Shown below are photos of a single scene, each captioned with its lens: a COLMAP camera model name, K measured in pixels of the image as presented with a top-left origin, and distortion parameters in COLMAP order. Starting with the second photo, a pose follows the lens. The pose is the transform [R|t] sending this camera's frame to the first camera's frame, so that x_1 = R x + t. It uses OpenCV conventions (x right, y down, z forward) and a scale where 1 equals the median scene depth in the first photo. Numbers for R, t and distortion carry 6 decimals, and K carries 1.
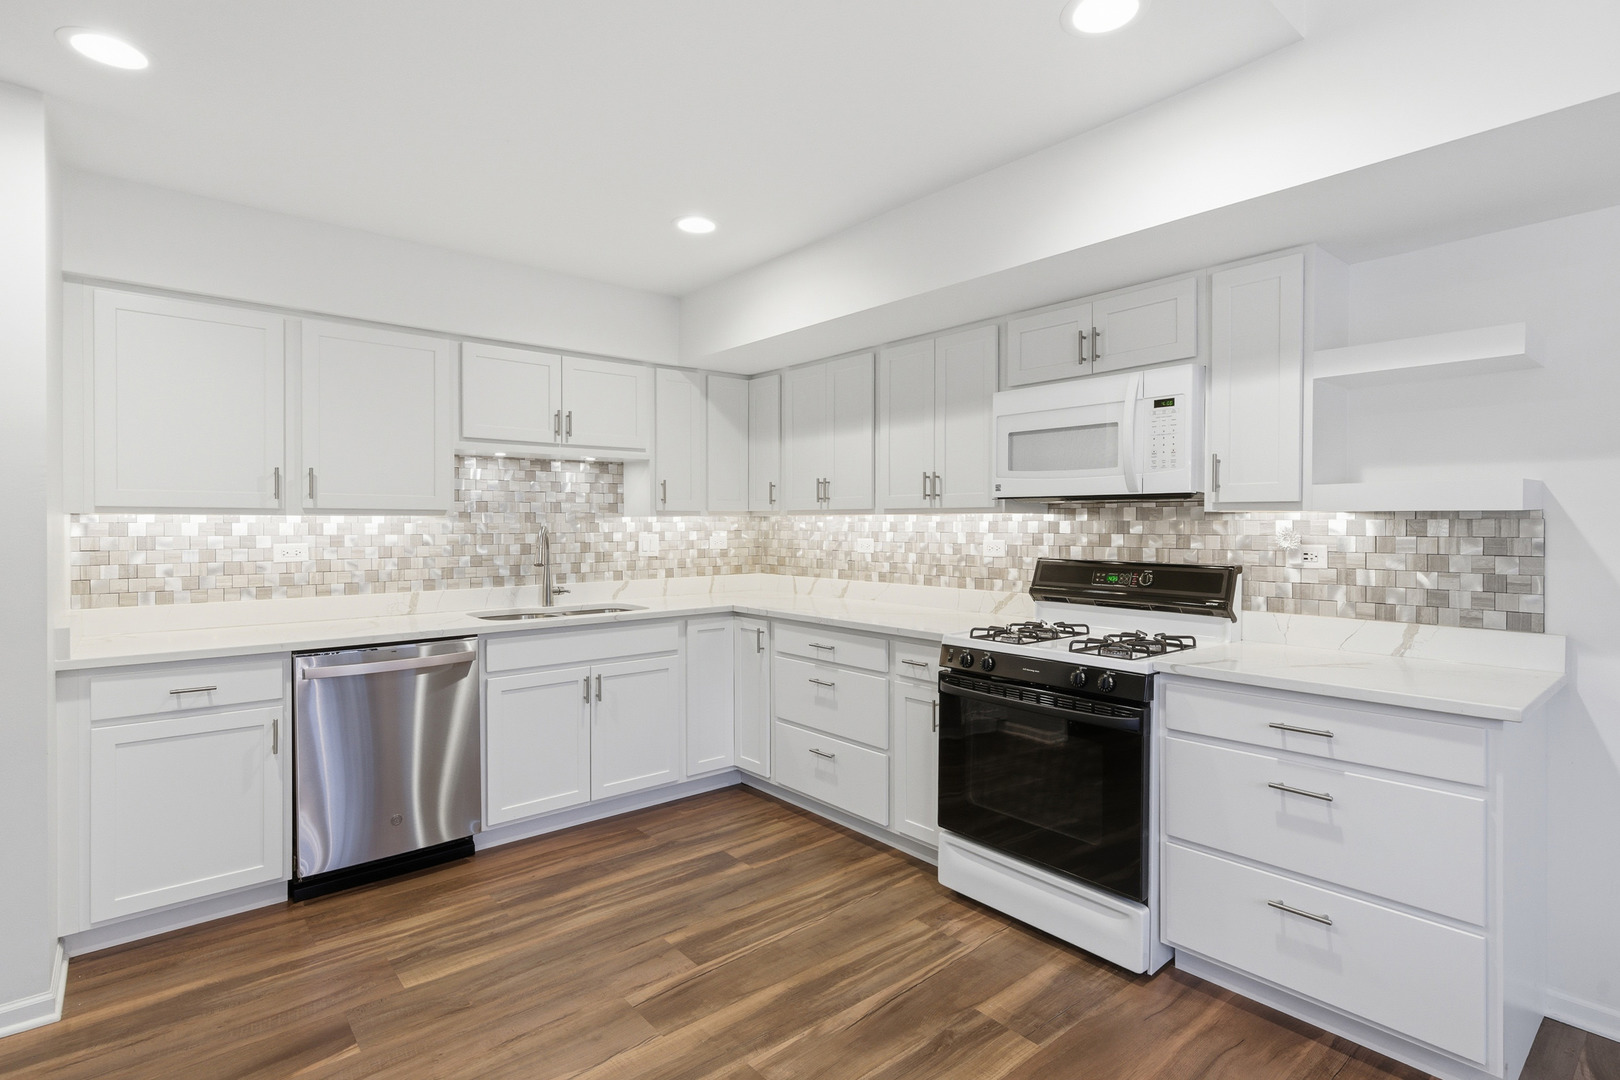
lens RADIAL K [[794.4, 0, 812.0], [0, 794.4, 528.9], [0, 0, 1]] dist [0.003222, 0.000079]
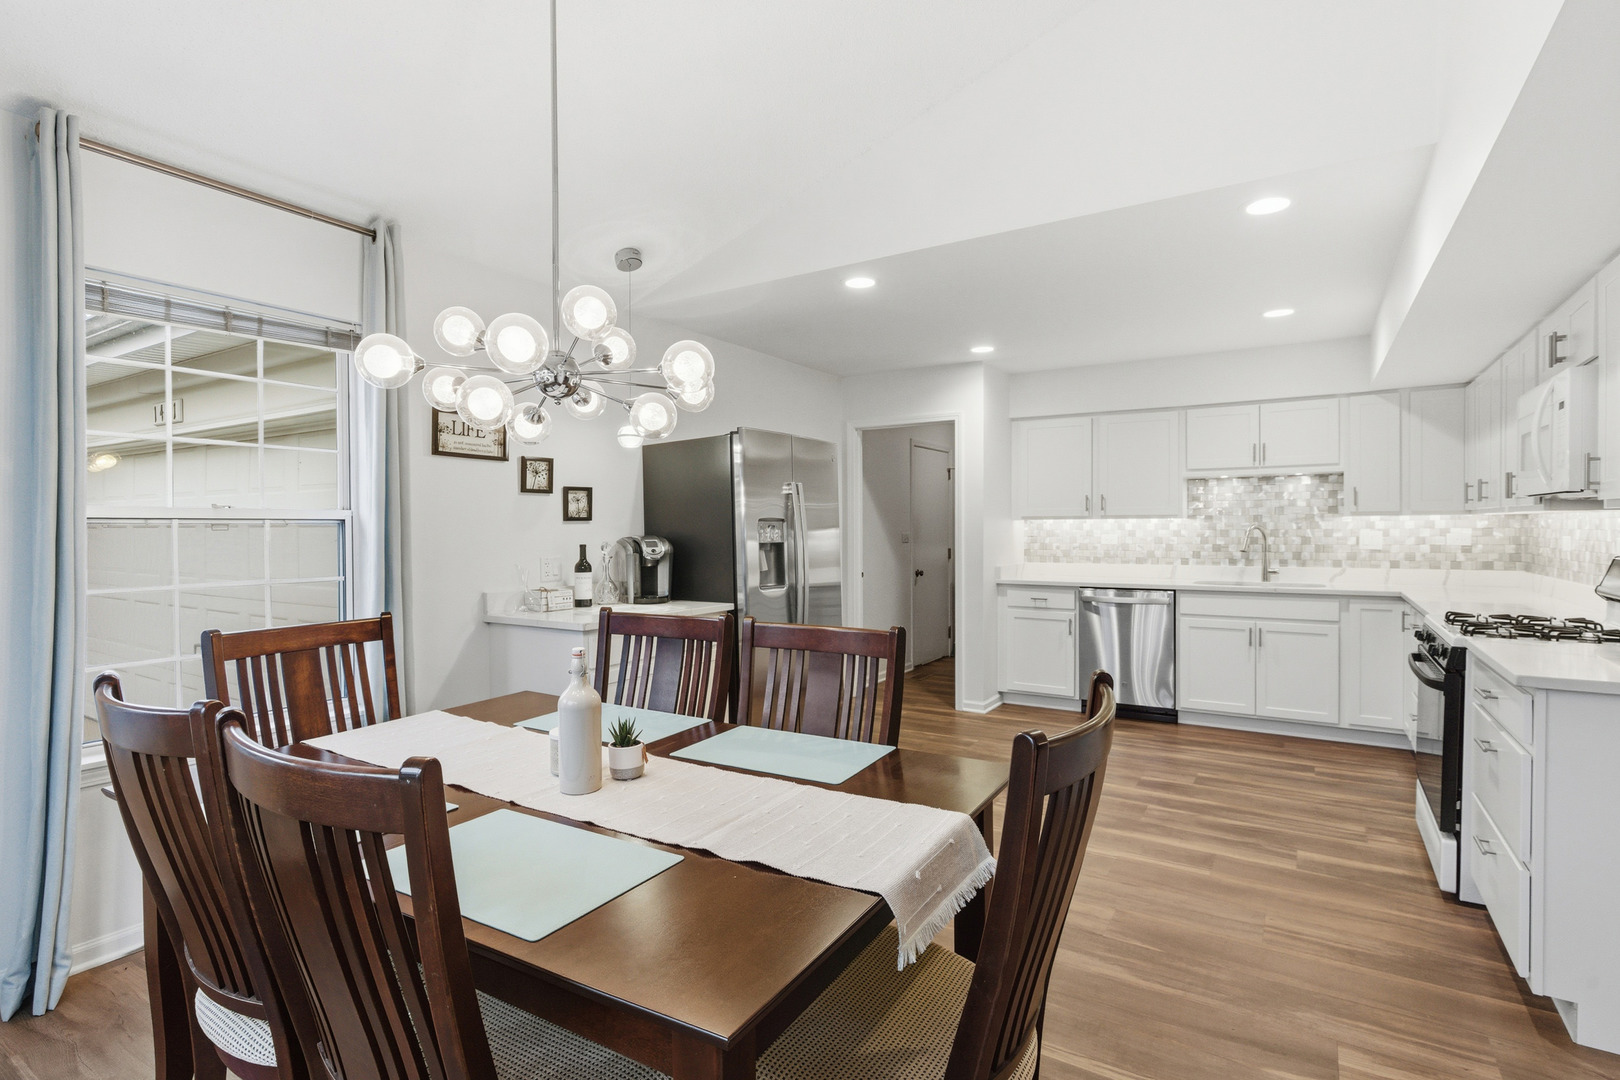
lens RADIAL K [[794.4, 0, 813.9], [0, 794.4, 536.5], [0, 0, 1]] dist [0.003222, 0.000079]
pose [[0.294362, 0.014132, -0.955589, 0.841222], [0.002401, 0.999877, 0.015527, -0.006816], [0.955691, -0.006865, 0.294292, -0.187928]]
